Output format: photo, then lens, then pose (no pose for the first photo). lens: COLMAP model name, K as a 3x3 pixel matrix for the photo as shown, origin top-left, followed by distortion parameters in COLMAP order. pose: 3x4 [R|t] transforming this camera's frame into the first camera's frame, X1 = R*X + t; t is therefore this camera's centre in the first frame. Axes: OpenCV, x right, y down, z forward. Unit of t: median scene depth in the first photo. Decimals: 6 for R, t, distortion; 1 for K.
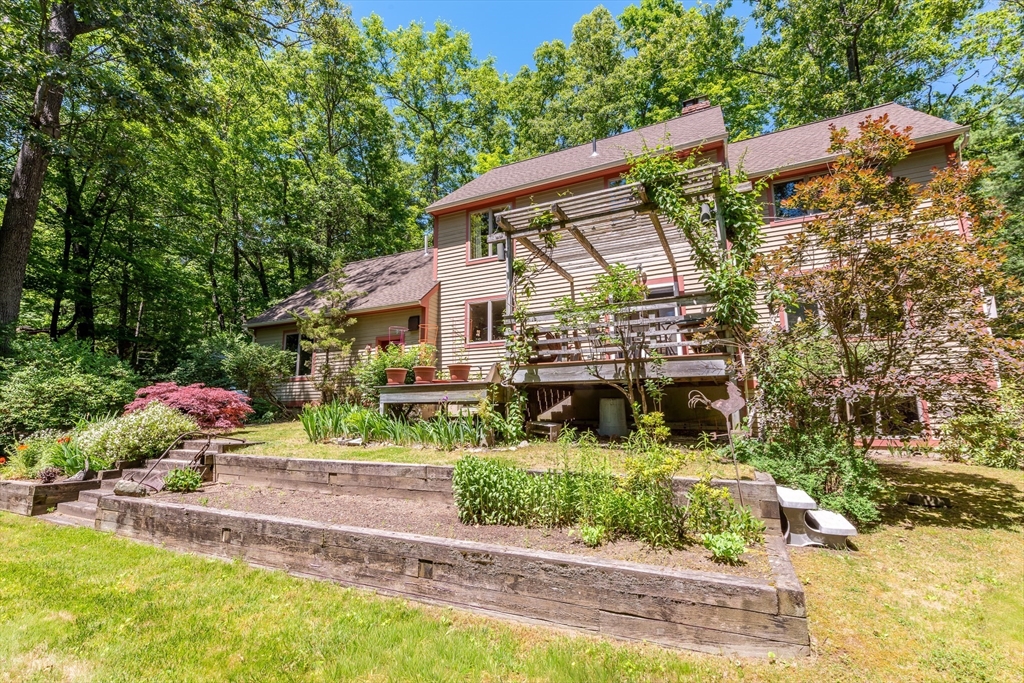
lens RADIAL K [[447.7, 0, 514.2], [0, 447.7, 342.6], [0, 0, 1]] dist [0.004372, -0.000680]
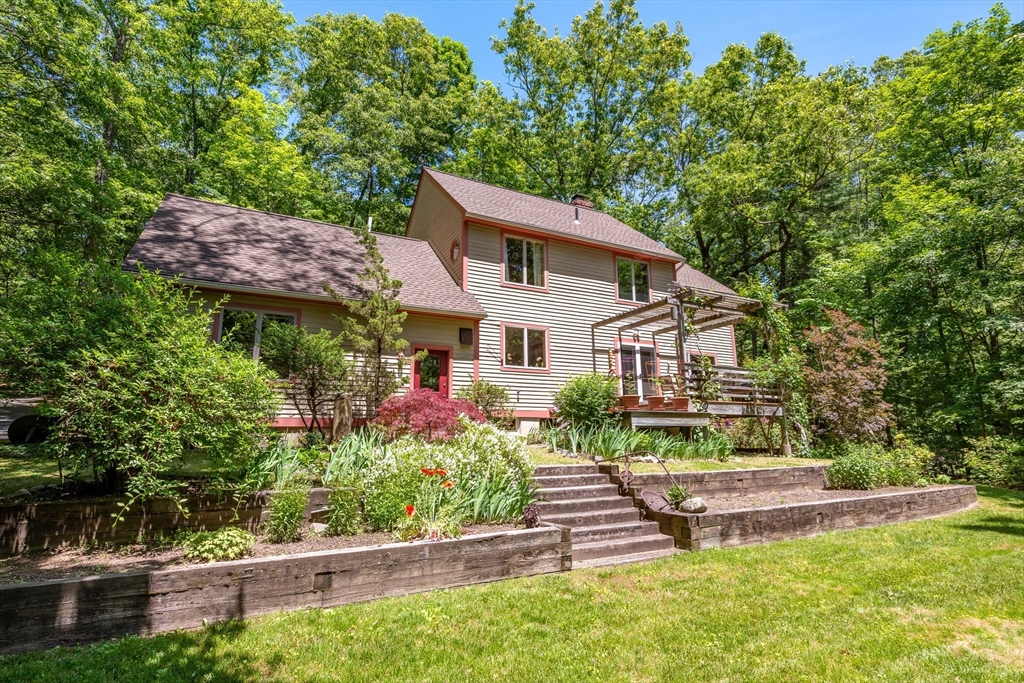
lens RADIAL K [[511.4, 0, 509.1], [0, 511.4, 340.5], [0, 0, 1]] dist [0.007926, -0.002764]
pose [[0.591789, 0.156241, 0.790806, -1.973510], [-0.121848, 0.987102, -0.103840, 0.123037], [-0.796831, -0.034907, 0.603194, 0.623445]]
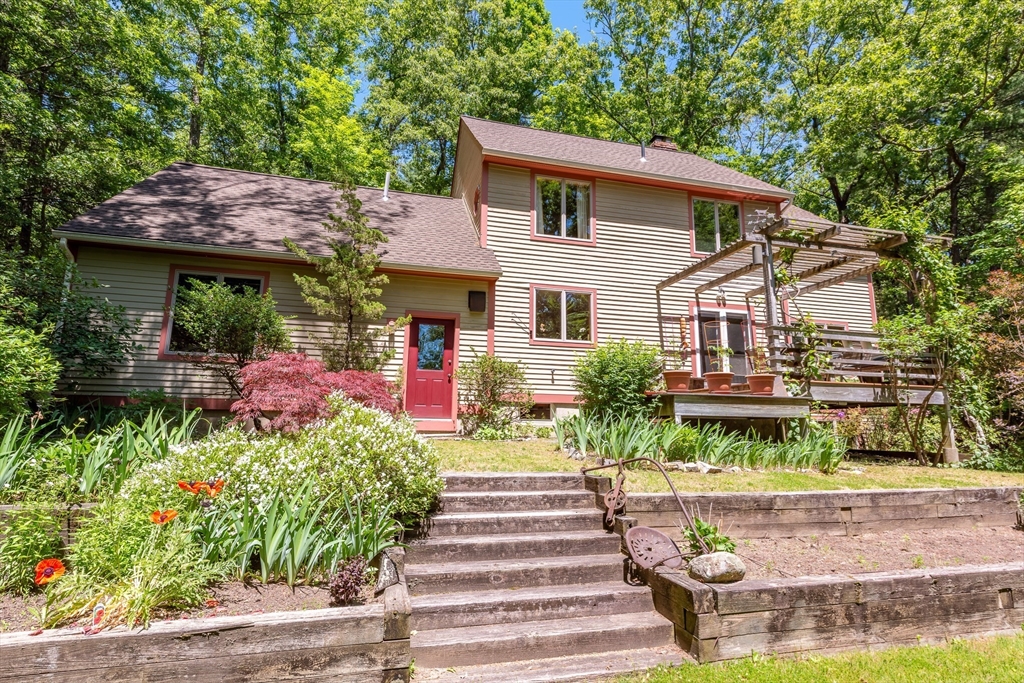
lens RADIAL K [[511.4, 0, 510.2], [0, 511.4, 339.6], [0, 0, 1]] dist [0.007926, -0.002764]
pose [[0.761195, 0.127252, 0.635916, -1.395556], [-0.118168, 0.991360, -0.056931, 0.117063], [-0.637667, -0.031809, 0.769655, 0.668738]]
